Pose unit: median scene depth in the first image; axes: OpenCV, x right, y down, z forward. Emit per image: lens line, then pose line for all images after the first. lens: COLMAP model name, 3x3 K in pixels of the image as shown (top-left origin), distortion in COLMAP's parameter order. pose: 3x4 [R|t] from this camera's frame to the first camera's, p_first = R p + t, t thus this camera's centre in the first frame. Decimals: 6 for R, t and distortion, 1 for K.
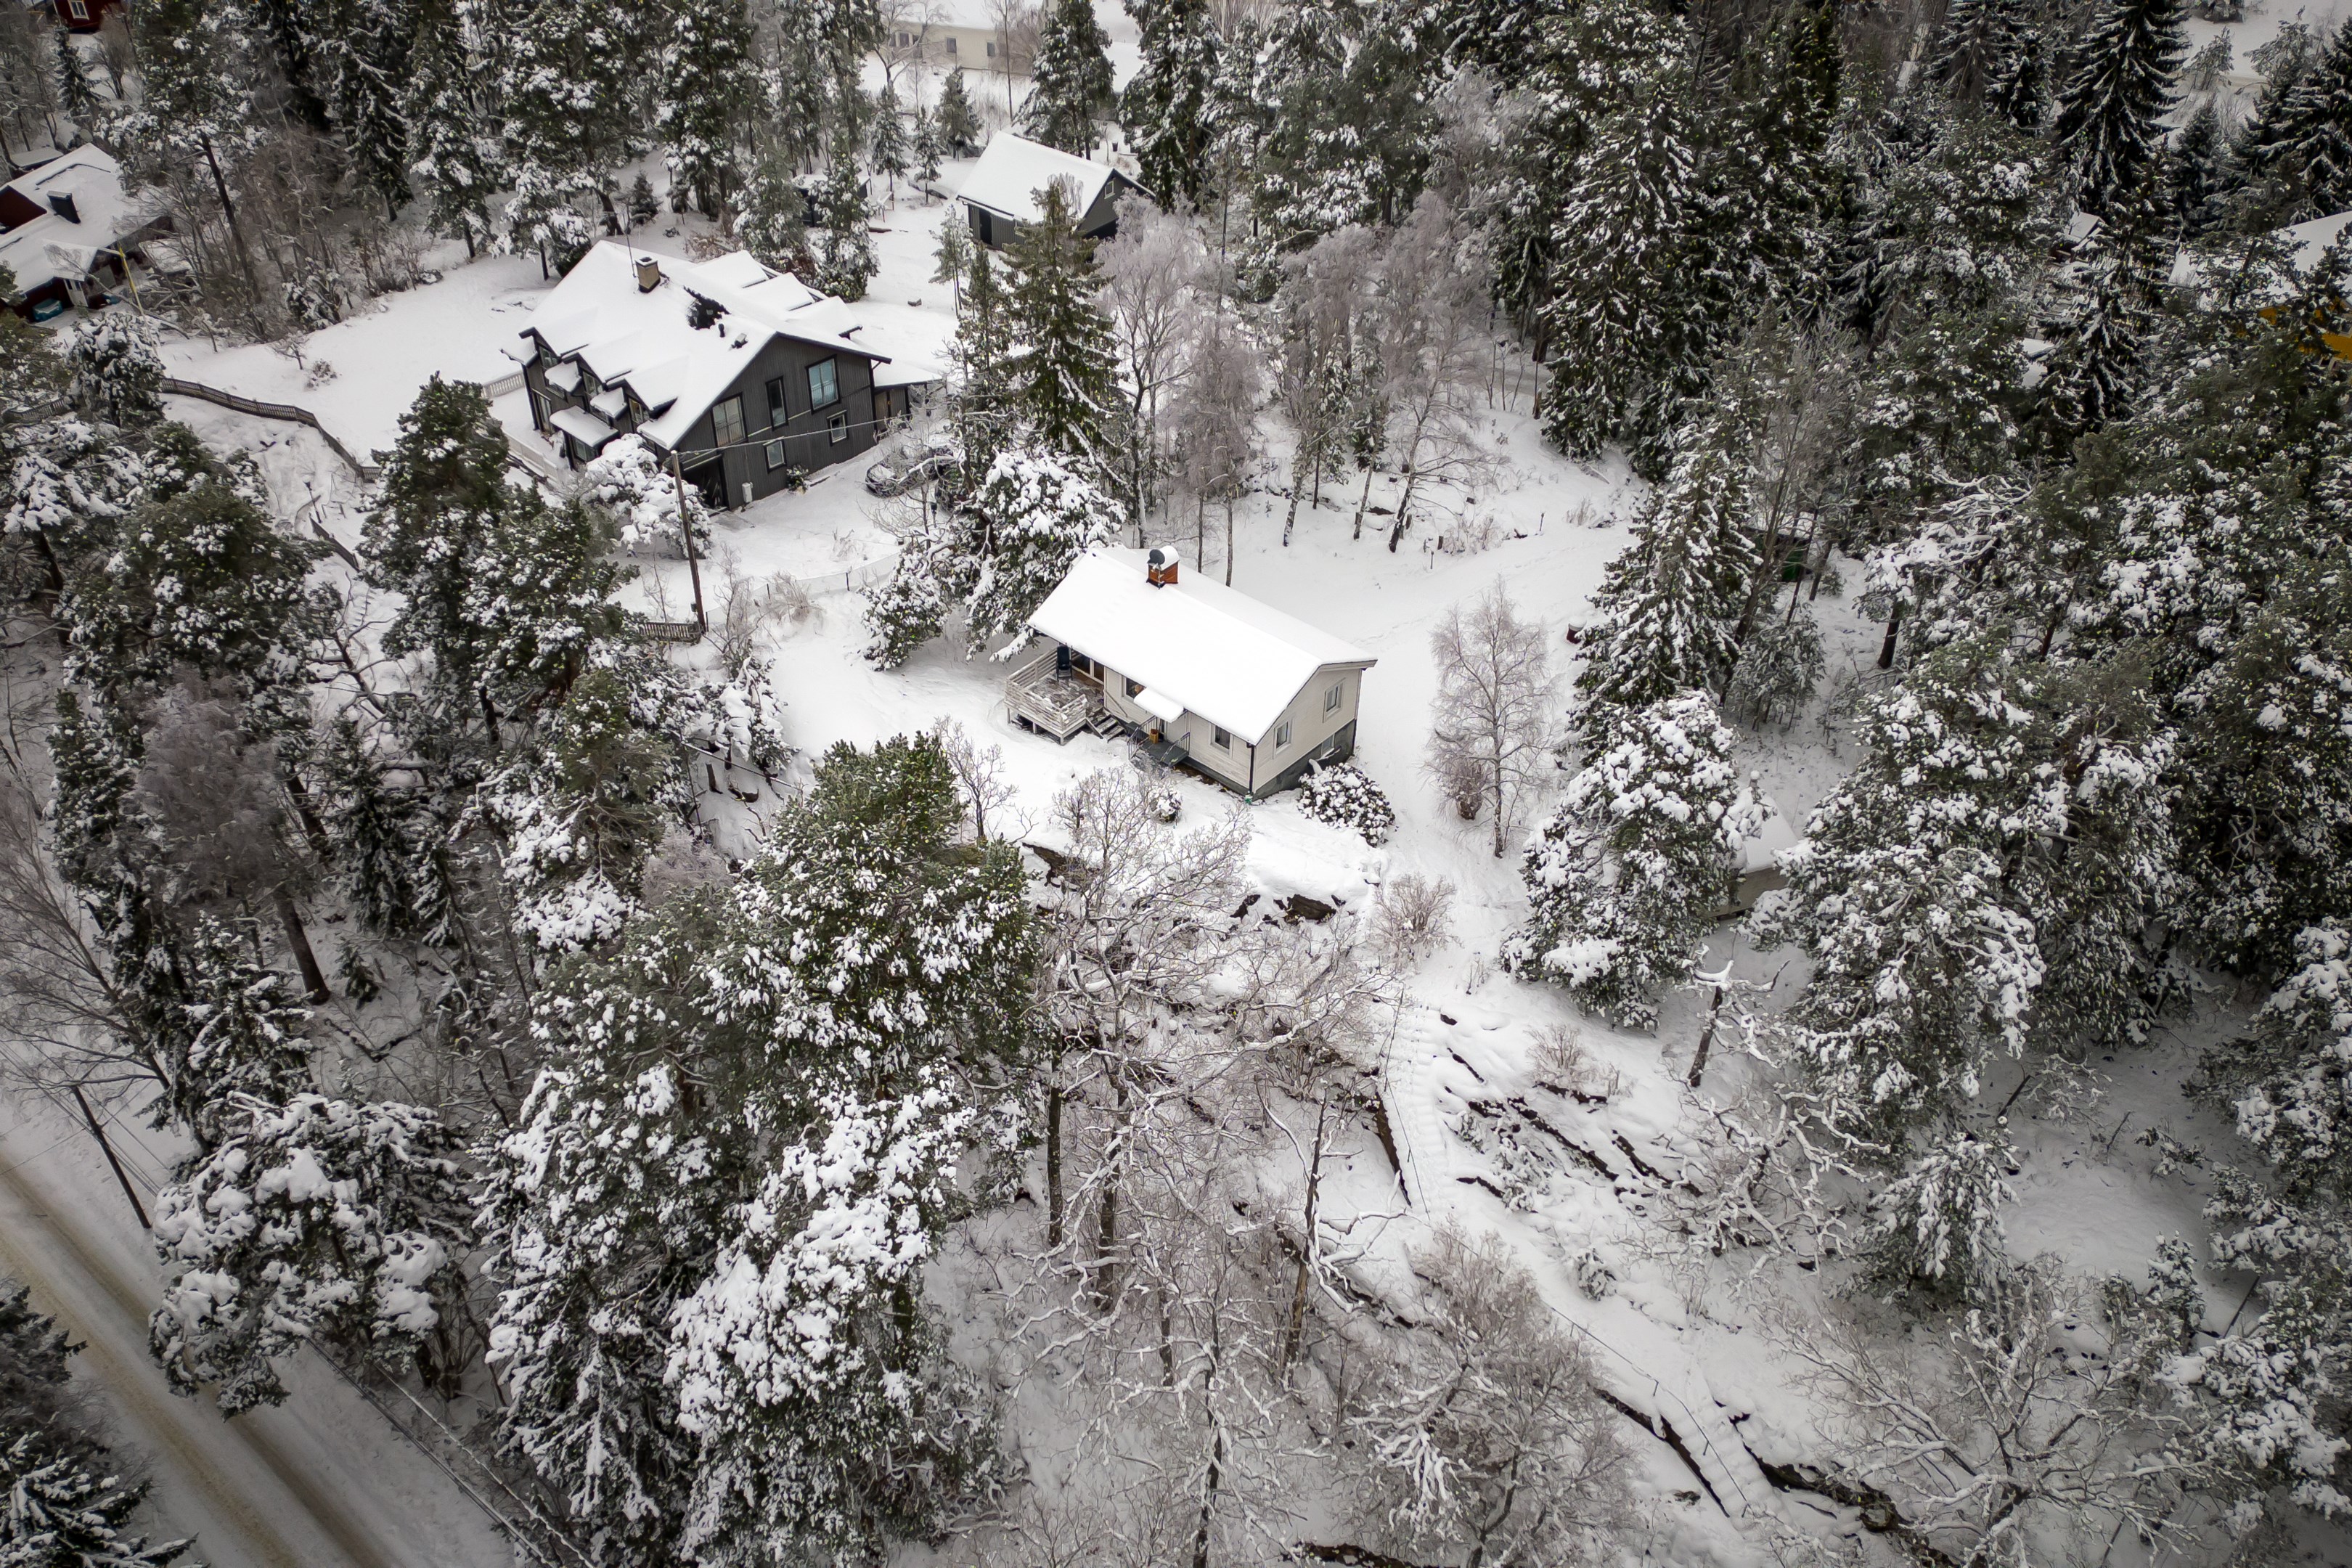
lens RADIAL K [[1682.5, 0, 1161.0], [0, 1682.5, 791.8], [0, 0, 1]] dist [0.062759, -0.051079]
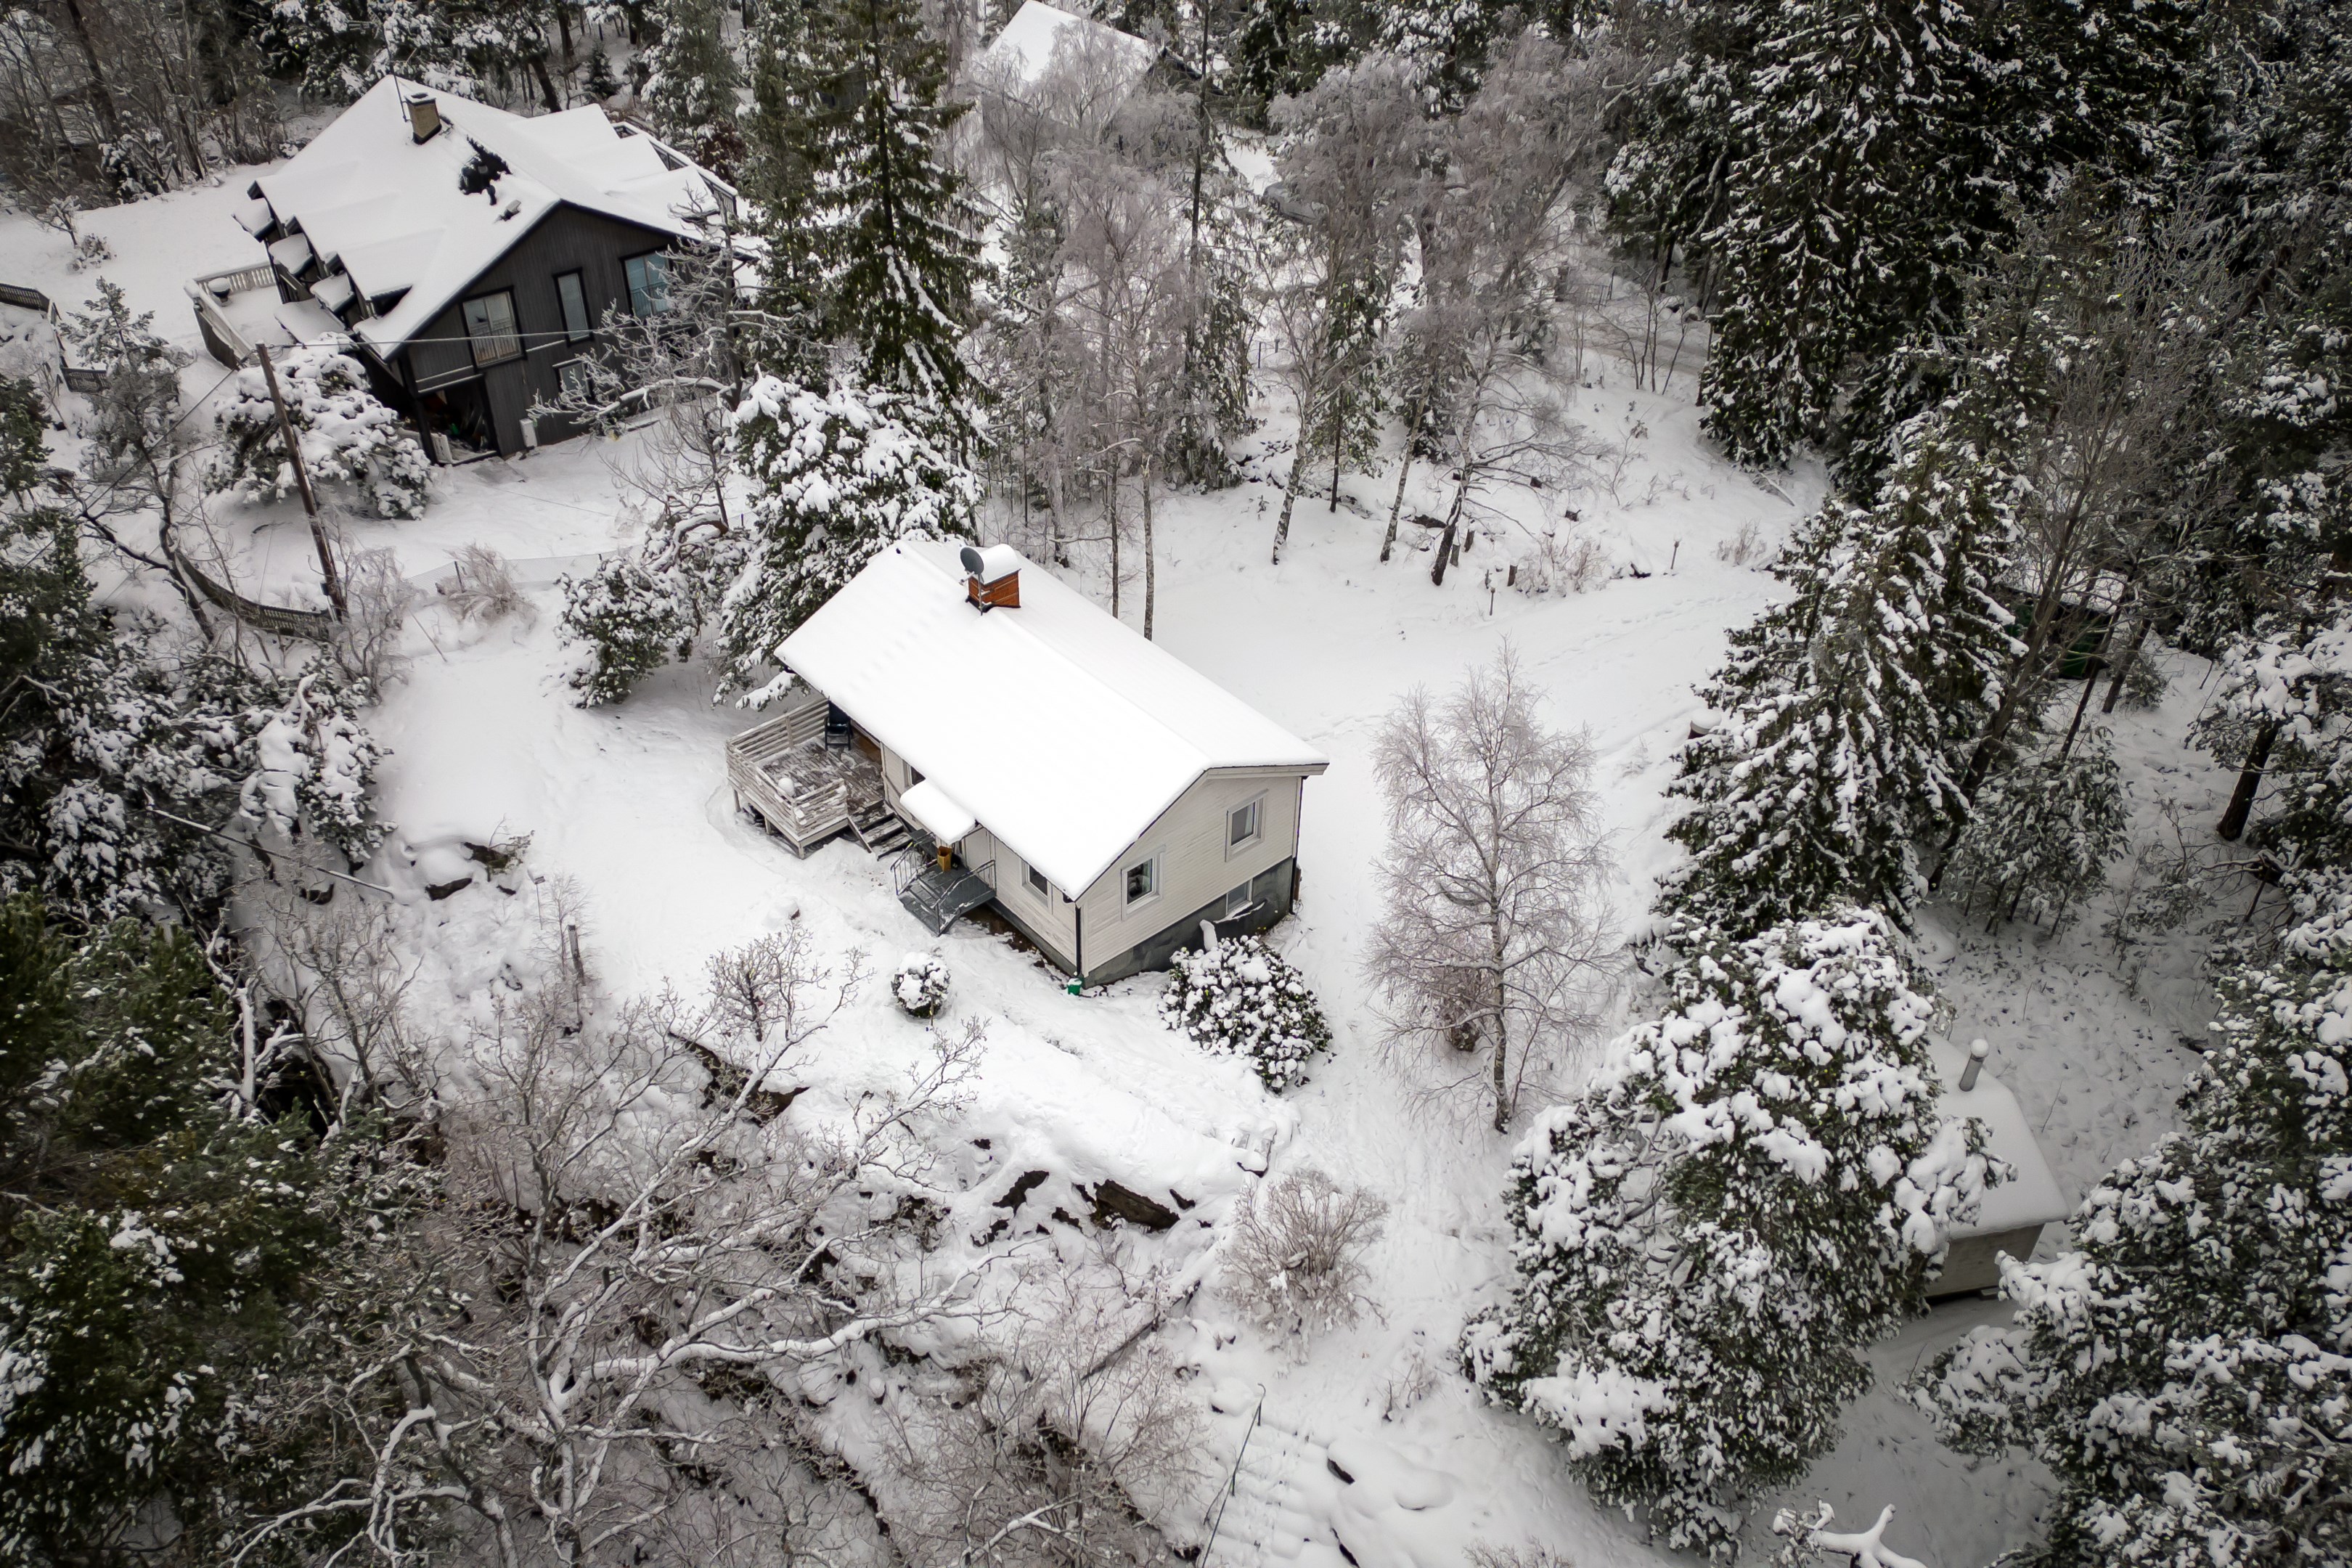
lens RADIAL K [[1724.3, 0, 1186.7], [0, 1724.3, 790.0], [0, 0, 1]] dist [0.037486, -0.010885]
pose [[0.990928, 0.085648, -0.103569, 0.142474], [-0.086982, 0.996174, -0.008425, -0.059853], [0.102451, 0.017357, 0.994587, 0.400425]]
